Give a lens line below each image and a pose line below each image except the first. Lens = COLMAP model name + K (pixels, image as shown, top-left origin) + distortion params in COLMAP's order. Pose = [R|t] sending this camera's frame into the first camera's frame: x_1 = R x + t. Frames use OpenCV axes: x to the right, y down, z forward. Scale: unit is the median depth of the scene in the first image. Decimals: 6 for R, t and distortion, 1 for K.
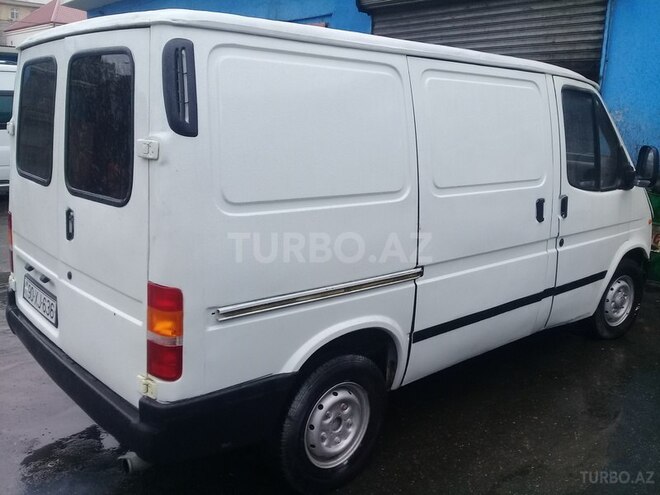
lens RADIAL K [[600.8, 0, 330.0], [0, 600.8, 247.5], [0, 0, 1]] dist [0.012607, 0.003830]
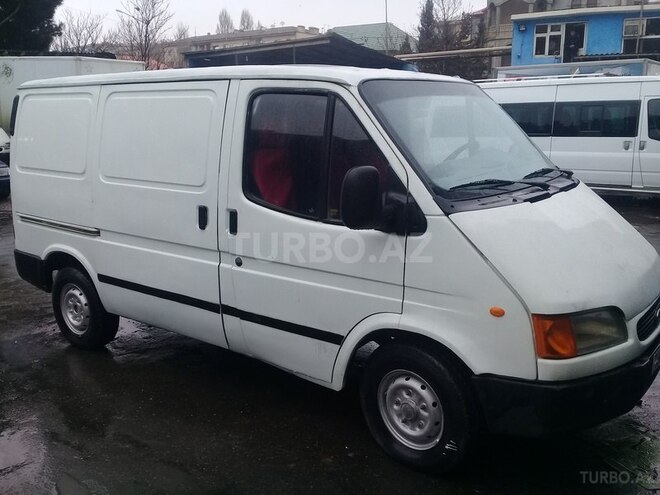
lens RADIAL K [[600.8, 0, 330.0], [0, 600.8, 247.5], [0, 0, 1]] dist [0.012607, 0.003830]
pose [[0.216184, 0.185664, -0.958537, 1.655702], [-0.200636, 0.969248, 0.142488, -0.241002], [0.955515, 0.161513, 0.246787, 1.168933]]
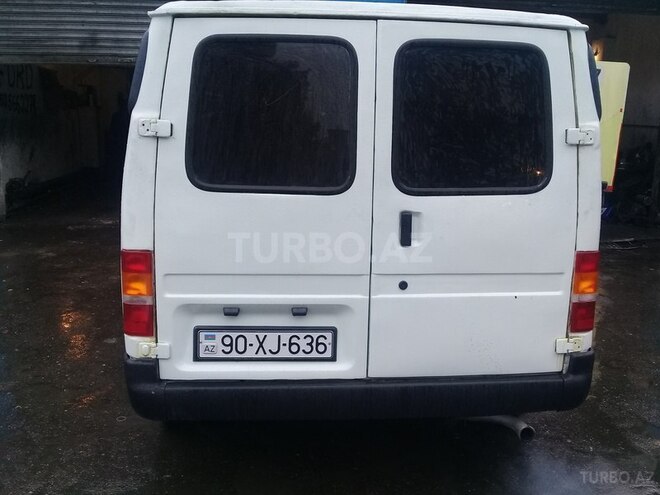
lens RADIAL K [[600.8, 0, 330.0], [0, 600.8, 247.5], [0, 0, 1]] dist [0.012607, 0.003830]
pose [[0.604521, -0.183126, 0.775255, -0.373642], [0.173958, 0.980076, 0.095861, -0.036346], [-0.777363, 0.076912, 0.624333, 0.162341]]
